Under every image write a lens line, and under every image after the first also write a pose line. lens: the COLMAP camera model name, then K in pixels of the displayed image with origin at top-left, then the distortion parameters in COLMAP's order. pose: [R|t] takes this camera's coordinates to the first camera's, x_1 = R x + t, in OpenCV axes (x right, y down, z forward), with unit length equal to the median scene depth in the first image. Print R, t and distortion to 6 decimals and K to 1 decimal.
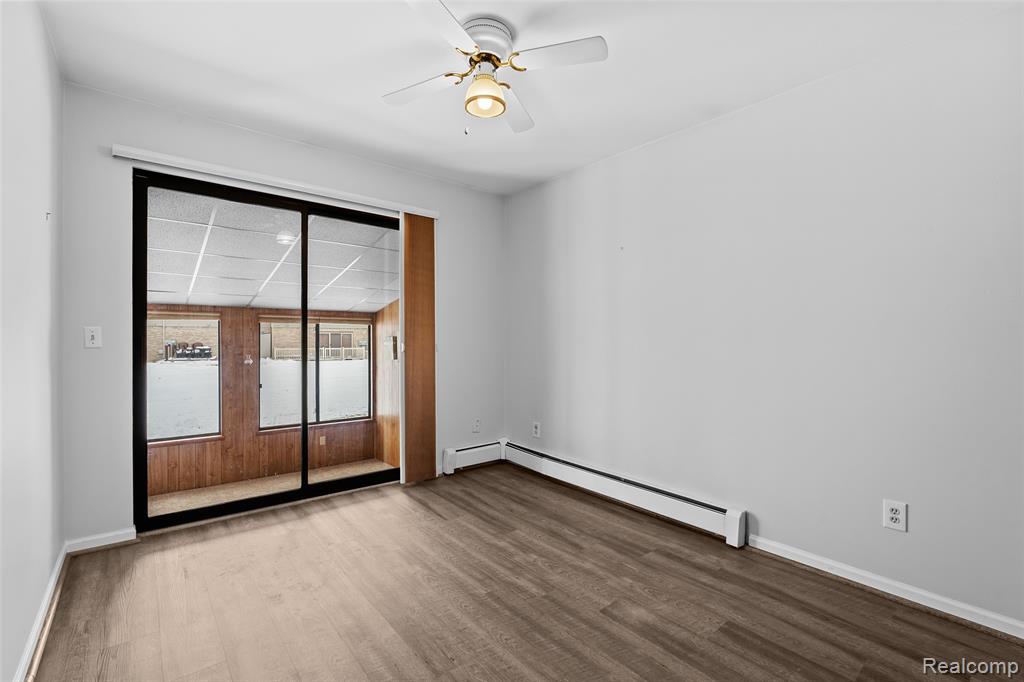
lens RADIAL K [[450.8, 0, 511.7], [0, 450.8, 340.3], [0, 0, 1]] dist [-0.001953, 0.000516]
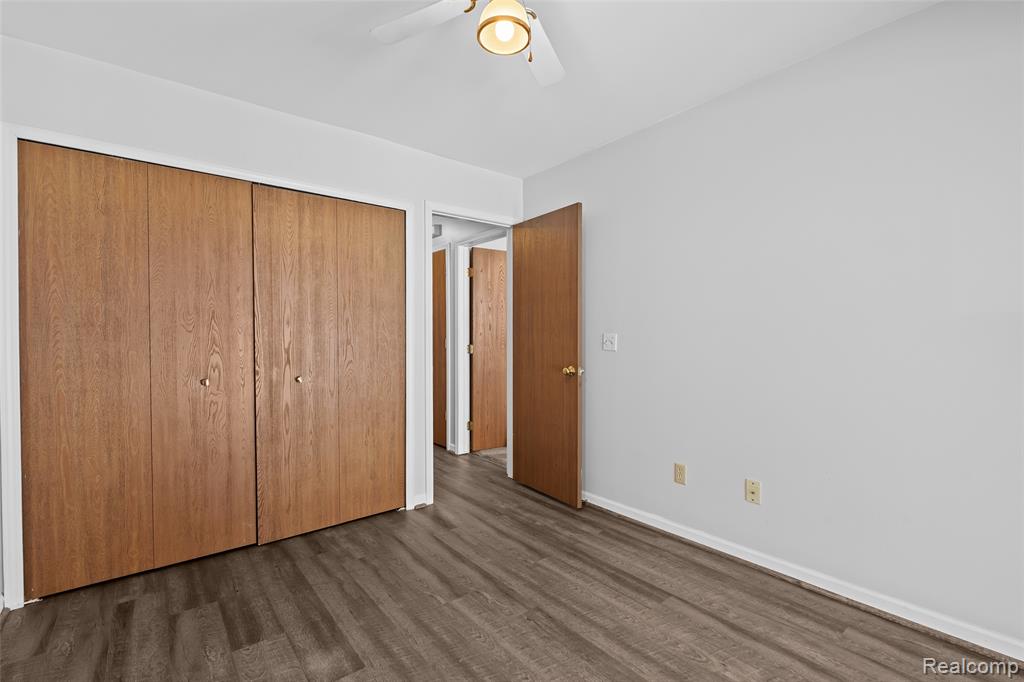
lens RADIAL K [[450.8, 0, 512.8], [0, 450.8, 340.9], [0, 0, 1]] dist [-0.001953, 0.000516]
pose [[-0.999929, -0.002944, 0.011504, -0.087696], [-0.002812, 0.999930, 0.011477, -0.012227], [-0.011537, 0.011444, -0.999868, 1.833878]]
